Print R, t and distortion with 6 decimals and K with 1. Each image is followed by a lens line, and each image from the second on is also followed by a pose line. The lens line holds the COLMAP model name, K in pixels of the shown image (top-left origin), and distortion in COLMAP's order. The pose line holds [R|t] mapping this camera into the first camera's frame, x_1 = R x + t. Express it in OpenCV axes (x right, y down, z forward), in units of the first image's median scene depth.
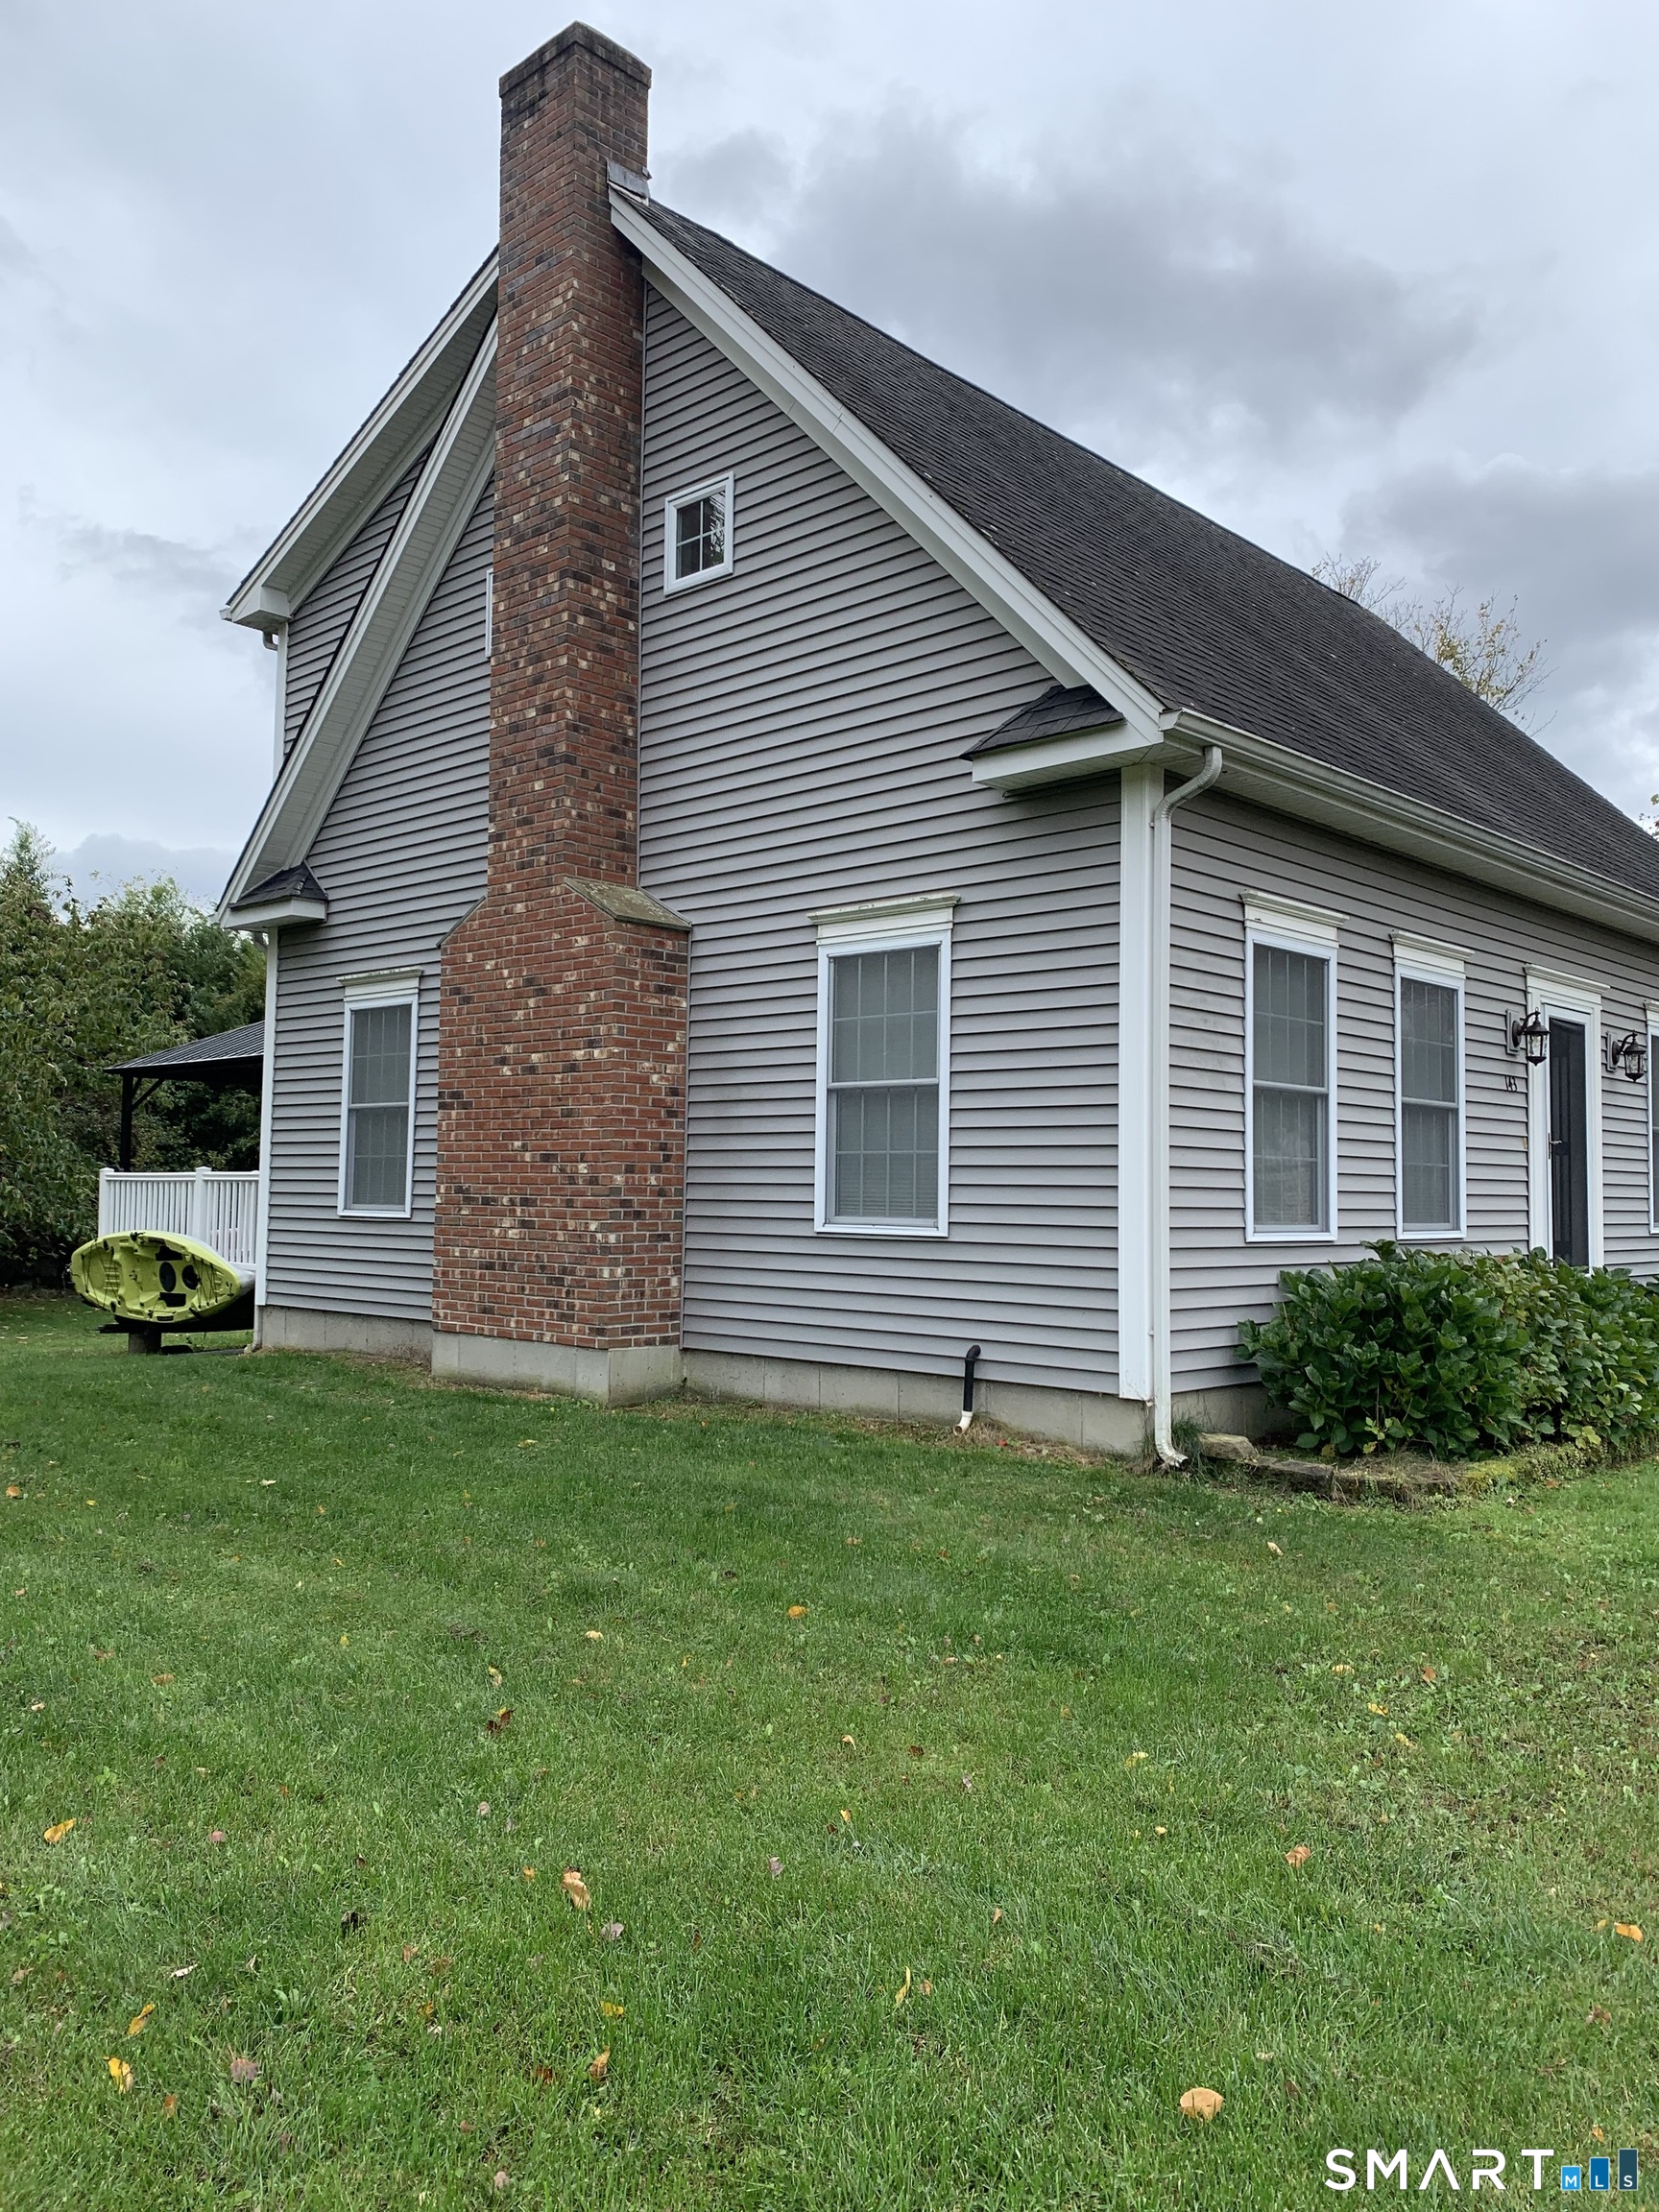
lens RADIAL K [[1692.1, 0, 829.5], [0, 1692.1, 1106.0], [0, 0, 1]] dist [0.101132, -0.183071]
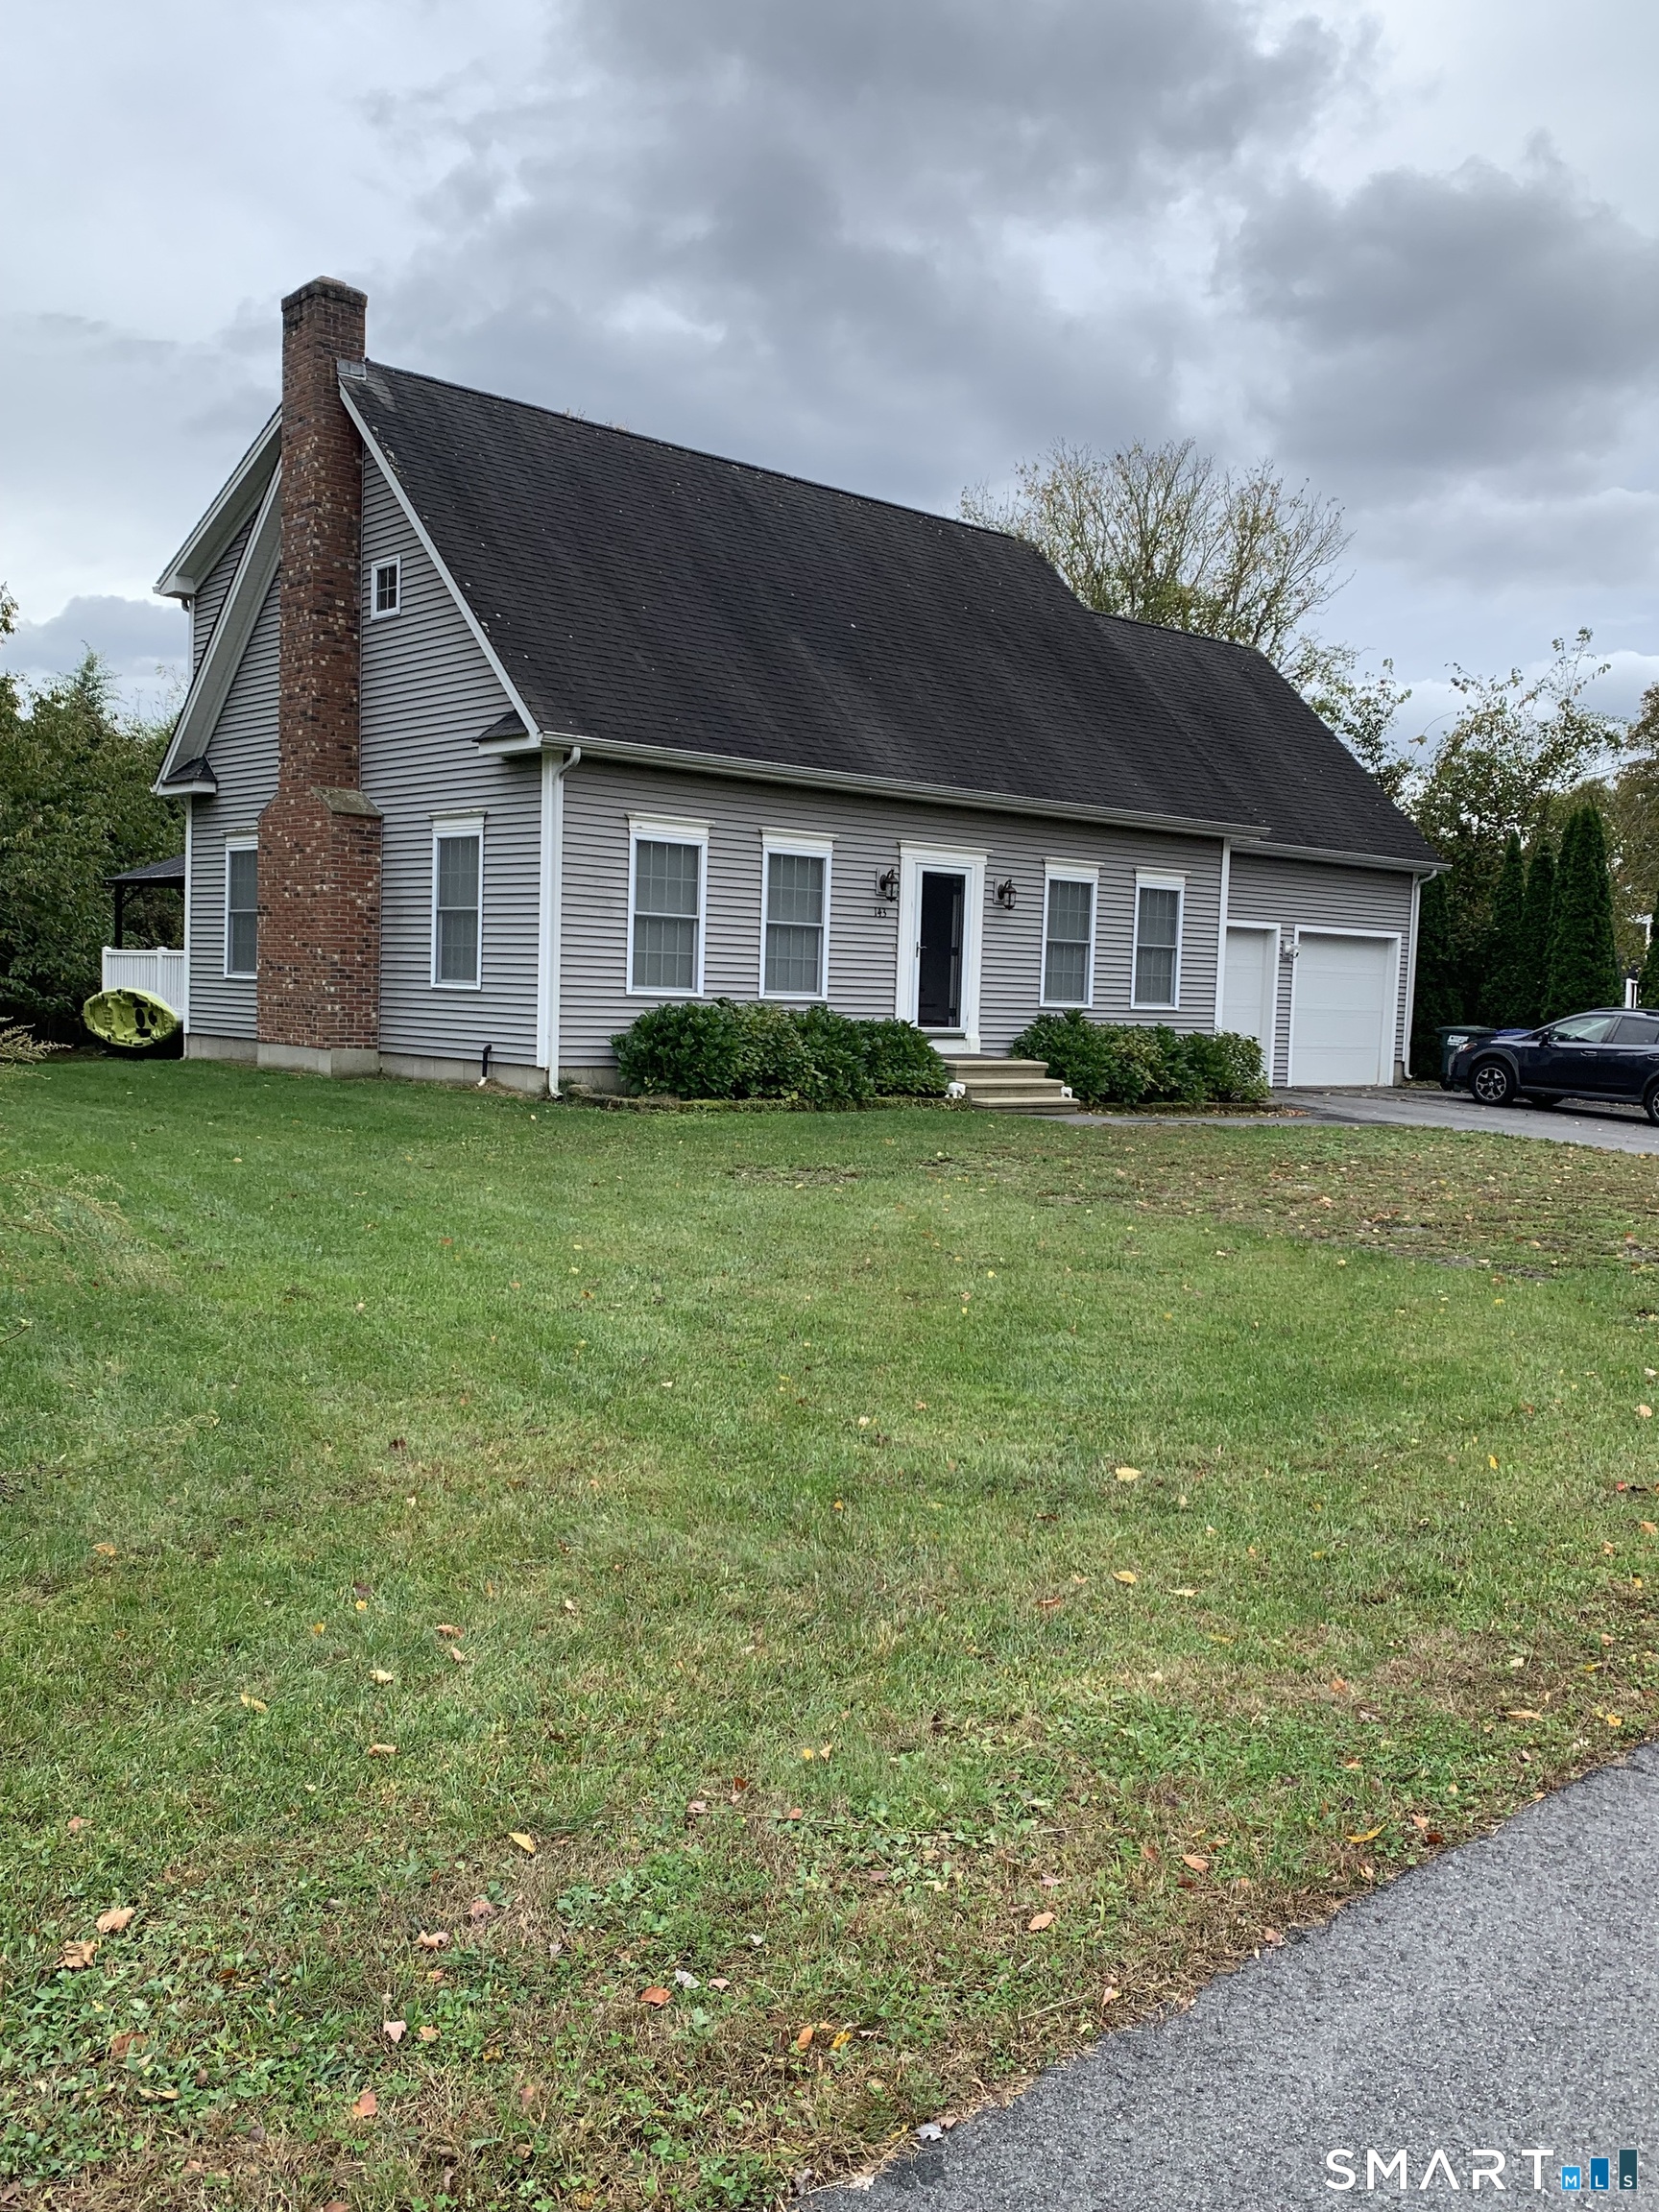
lens RADIAL K [[1874.0, 0, 829.5], [0, 1874.0, 1106.0], [0, 0, 1]] dist [0.173169, -0.407555]
pose [[0.995544, 0.025864, -0.090677, 0.564951], [-0.015878, 0.993897, 0.109165, -0.027207], [0.092947, -0.107239, 0.989879, -0.942668]]
